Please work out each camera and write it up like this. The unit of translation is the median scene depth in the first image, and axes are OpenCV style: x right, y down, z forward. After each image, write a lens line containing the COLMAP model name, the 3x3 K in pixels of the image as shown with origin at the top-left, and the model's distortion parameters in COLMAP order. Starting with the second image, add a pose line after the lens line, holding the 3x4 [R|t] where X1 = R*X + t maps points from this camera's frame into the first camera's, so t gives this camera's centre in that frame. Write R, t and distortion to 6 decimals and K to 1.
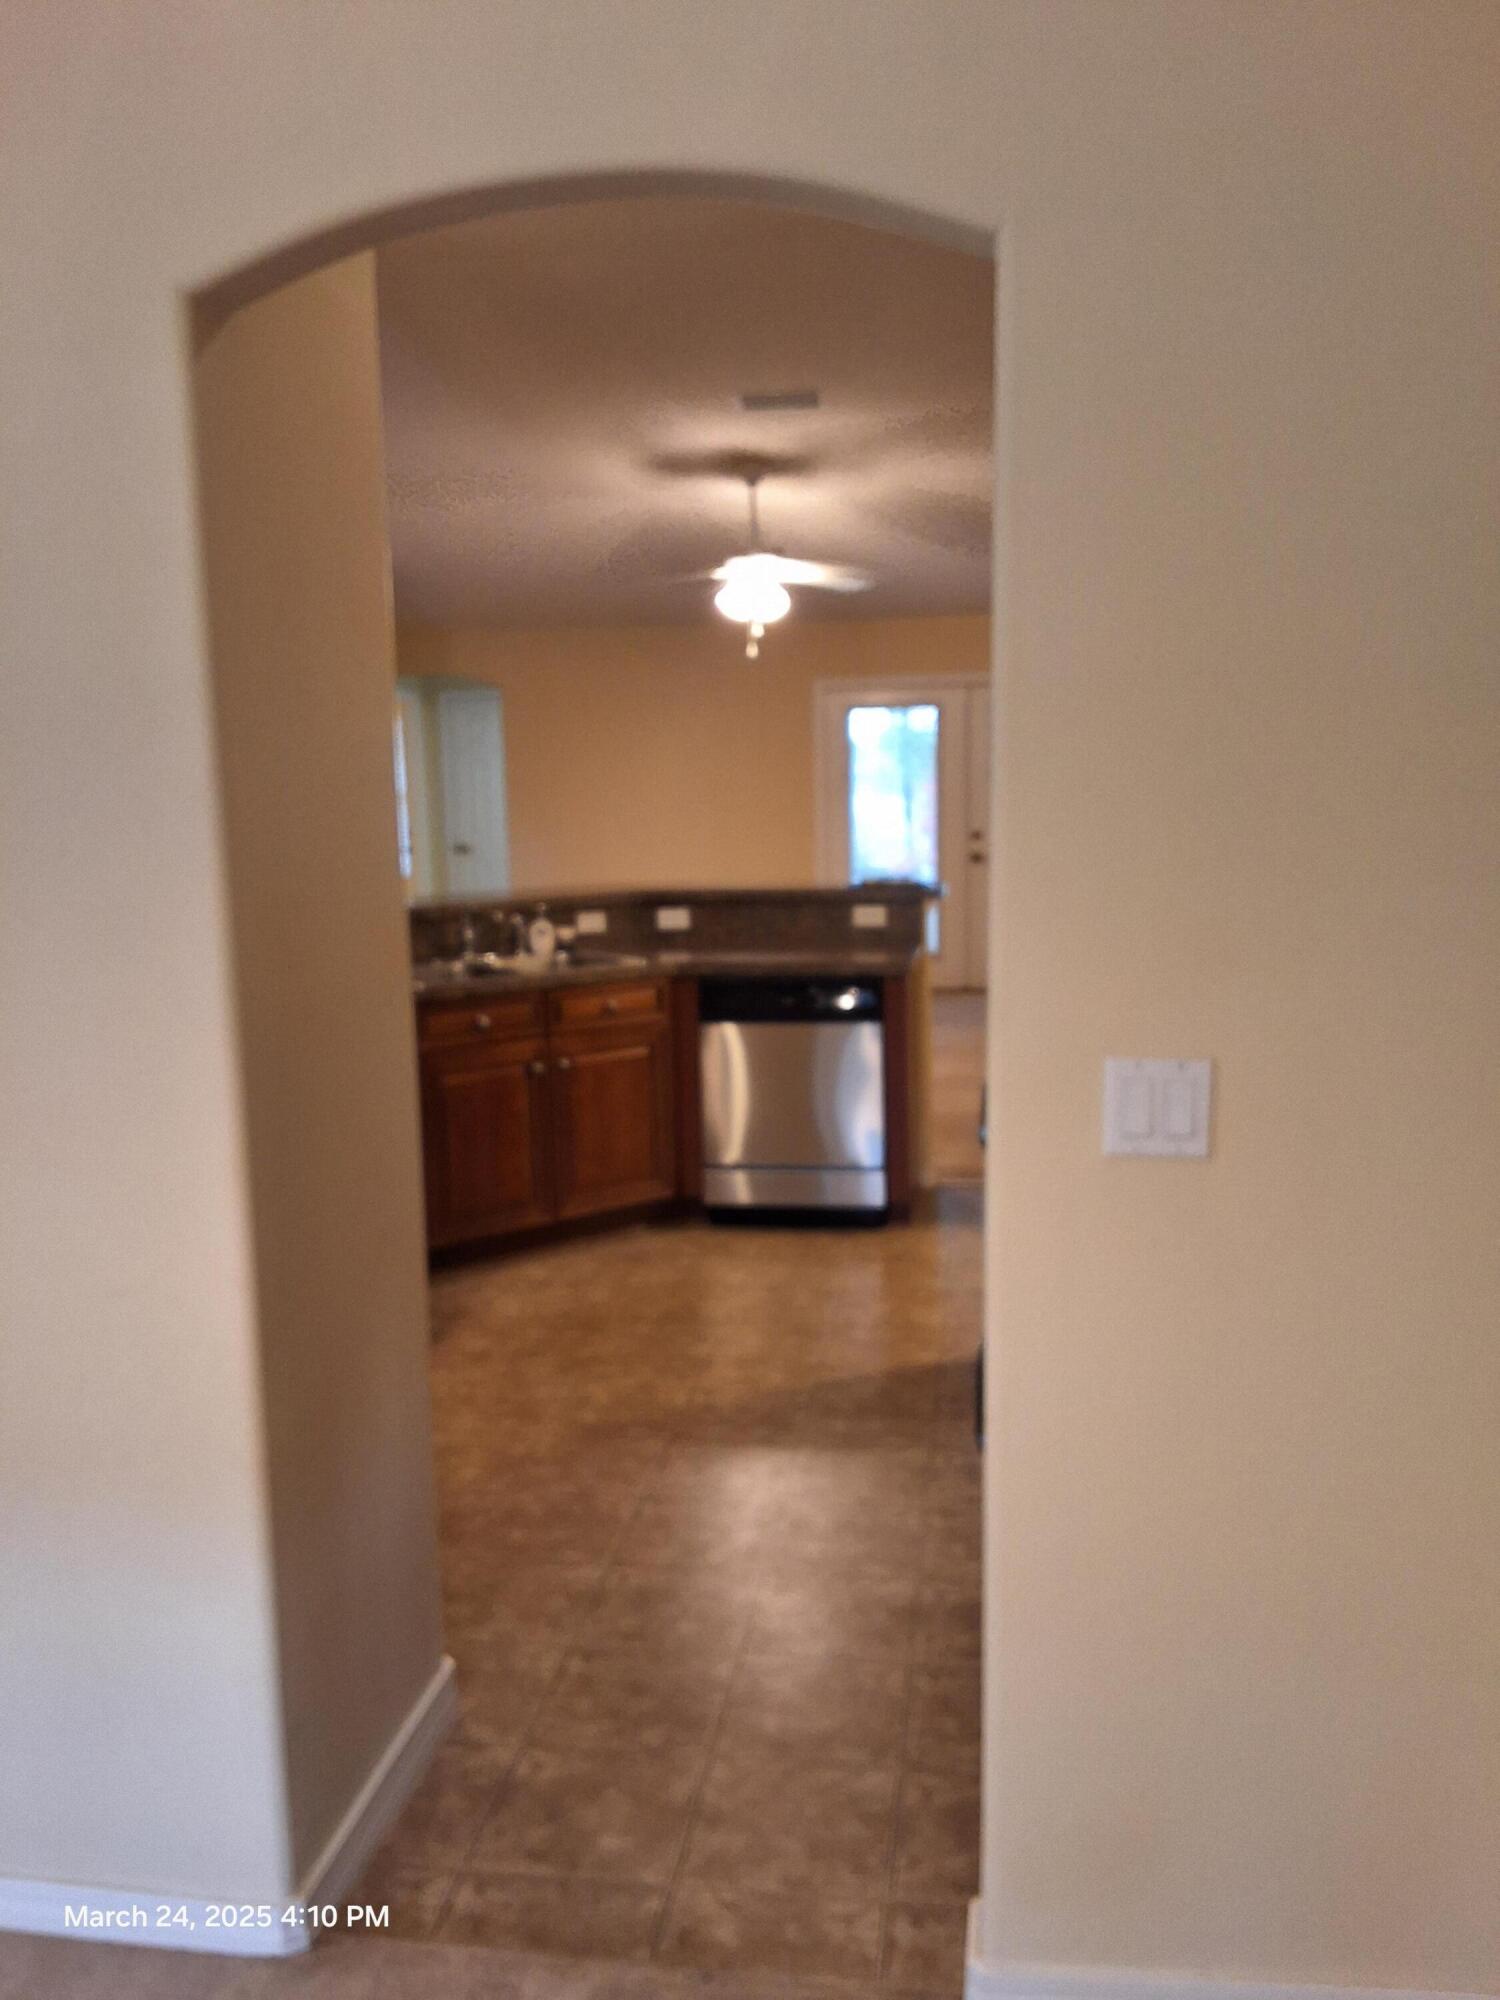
lens RADIAL K [[1616.6, 0, 741.6], [0, 1616.6, 1007.1], [0, 0, 1]] dist [0.124803, -0.182407]
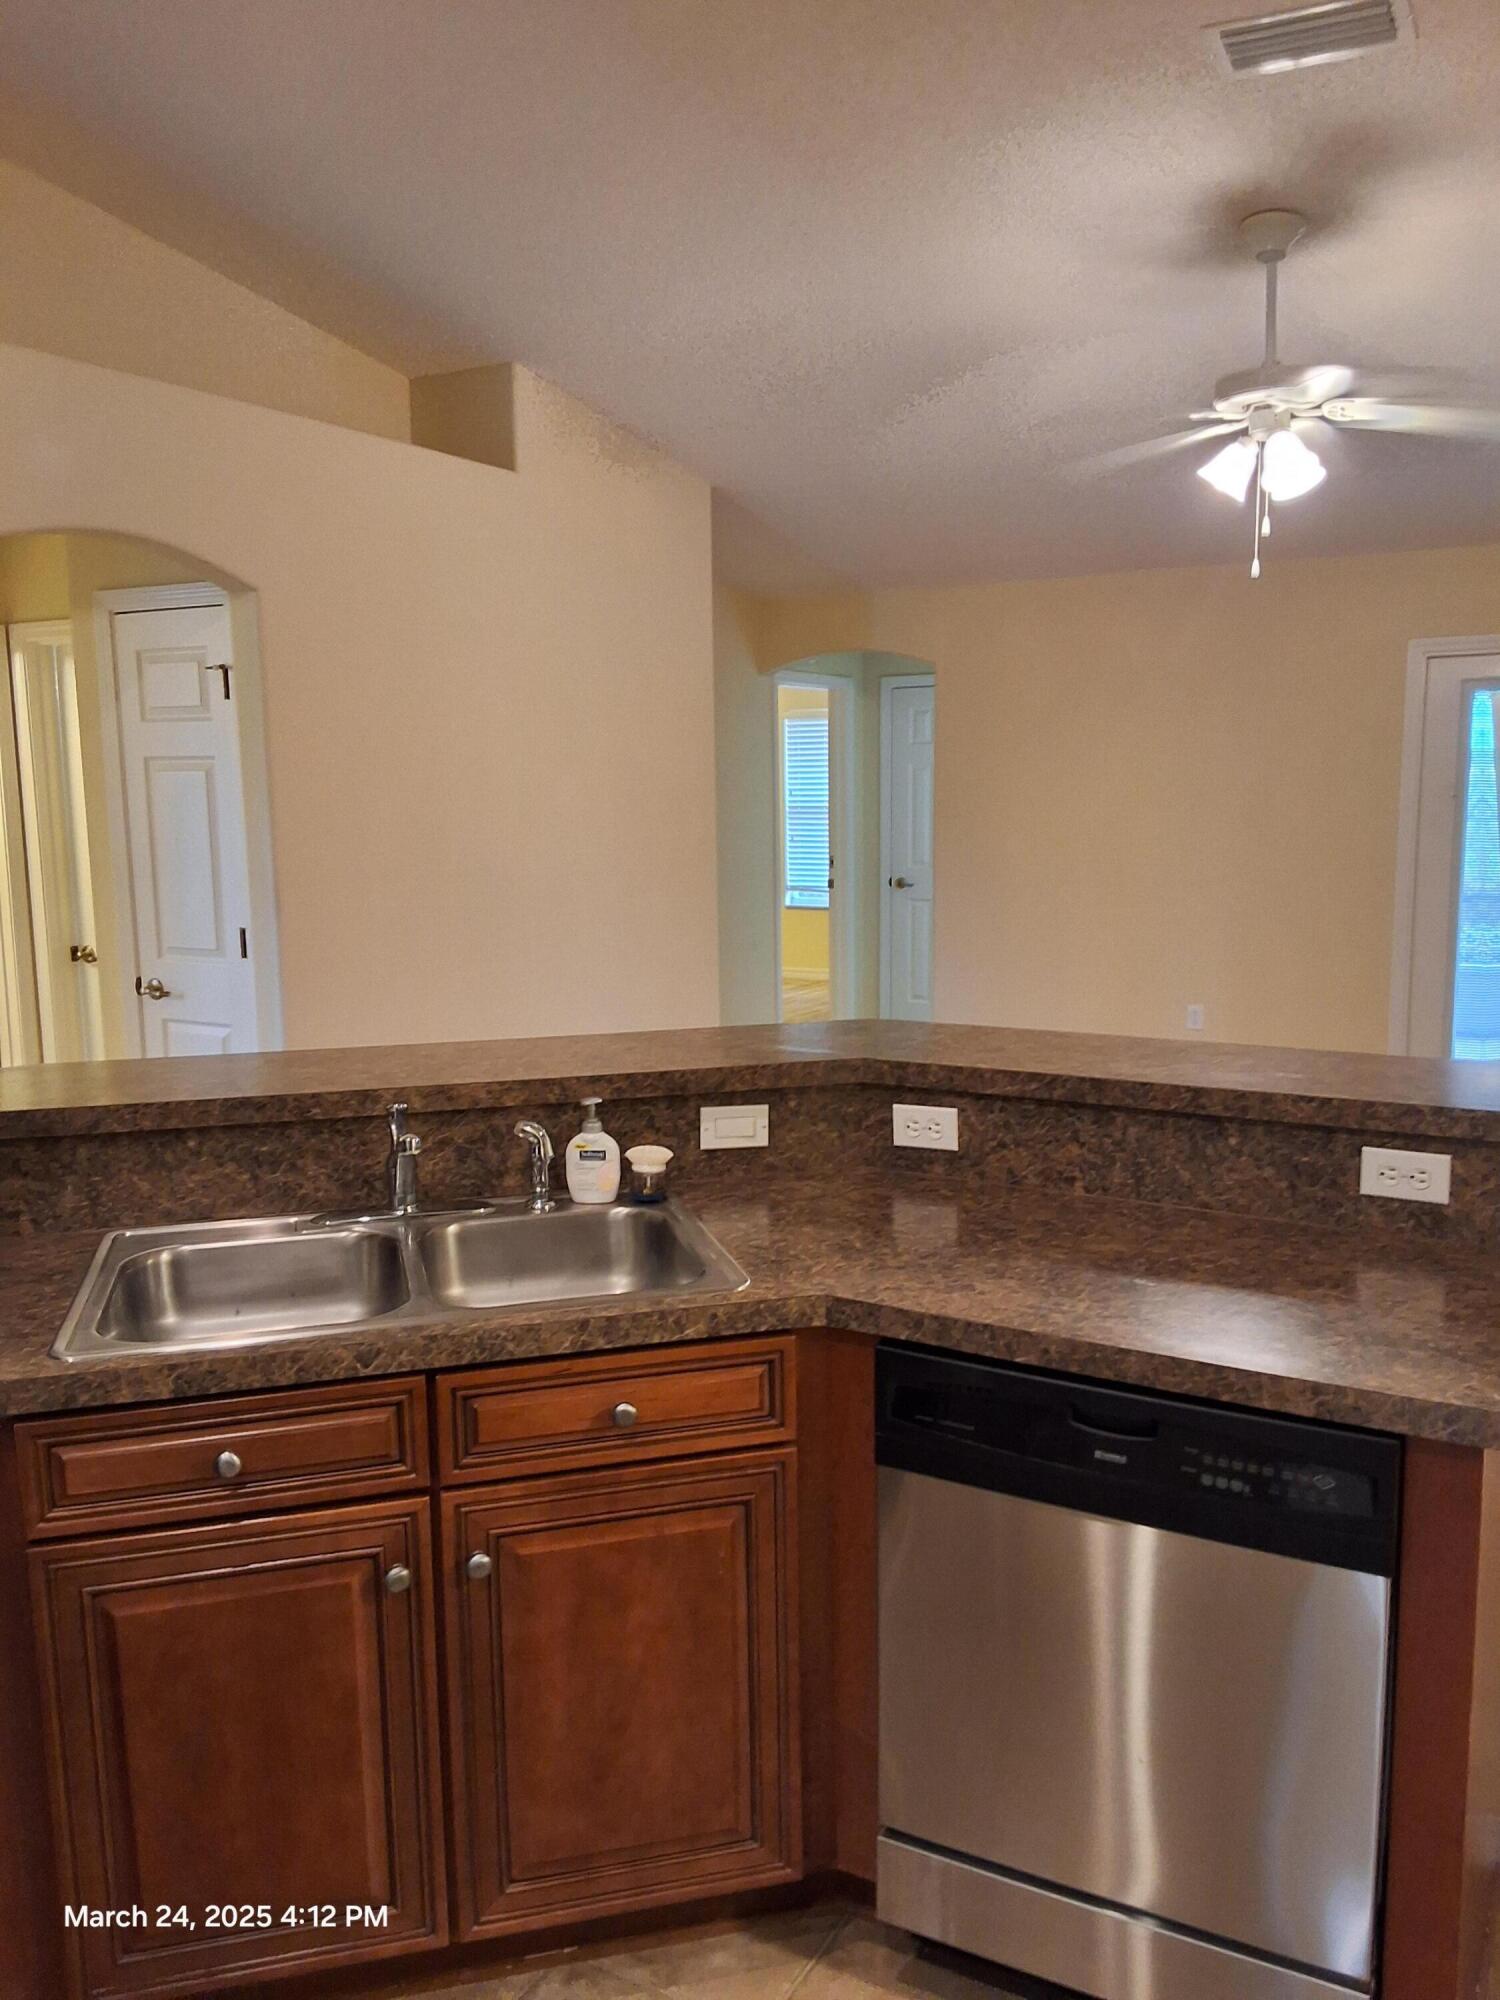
lens RADIAL K [[1616.6, 0, 753.9], [0, 1616.6, 986.8], [0, 0, 1]] dist [0.124803, -0.182407]
pose [[0.935080, 0.051549, -0.350667, 0.070984], [-0.057671, 0.998311, -0.007027, -0.091798], [0.349713, 0.026794, 0.936474, 0.601821]]
